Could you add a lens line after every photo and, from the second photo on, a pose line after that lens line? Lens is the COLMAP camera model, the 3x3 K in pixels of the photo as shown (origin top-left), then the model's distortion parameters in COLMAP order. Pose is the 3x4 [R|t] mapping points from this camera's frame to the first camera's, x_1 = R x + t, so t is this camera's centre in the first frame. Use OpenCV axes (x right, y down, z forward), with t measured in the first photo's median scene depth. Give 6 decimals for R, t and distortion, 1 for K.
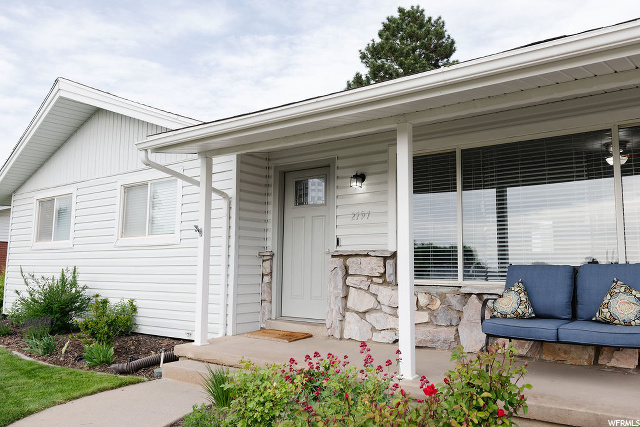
lens RADIAL K [[506.7, 0, 317.5], [0, 506.7, 216.1], [0, 0, 1]] dist [-0.010936, -0.000608]
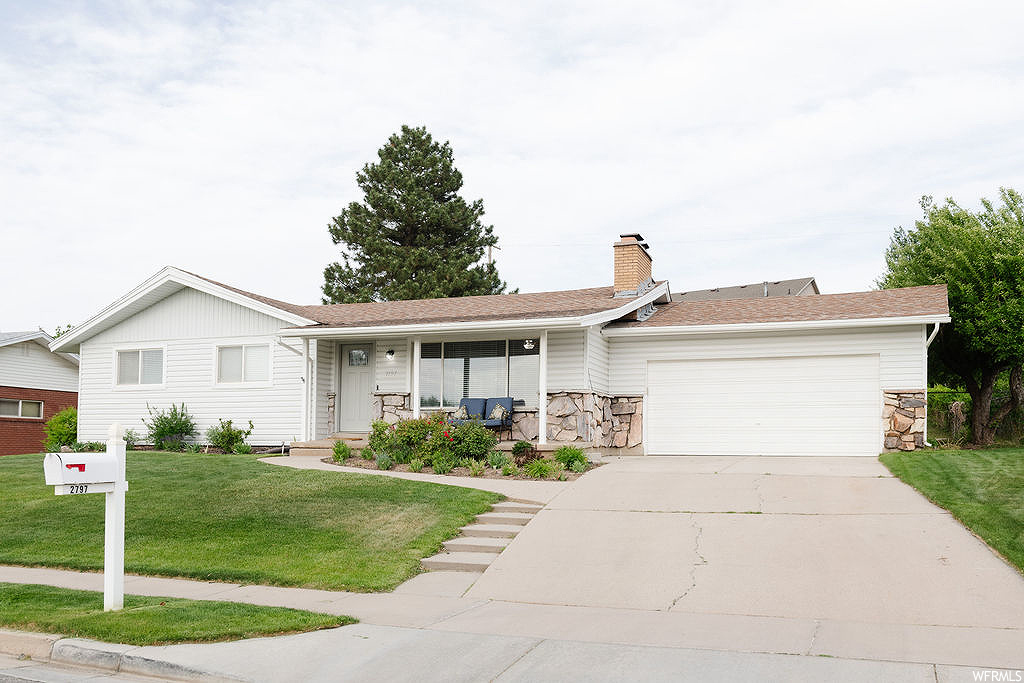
lens RADIAL K [[810.7, 0, 508.7], [0, 810.7, 341.7], [0, 0, 1]] dist [-0.010936, -0.000608]
pose [[0.950706, 0.033110, 0.308322, -0.370936], [-0.028621, 0.999408, -0.019073, -0.063740], [-0.308771, 0.009308, 0.951091, -1.706465]]
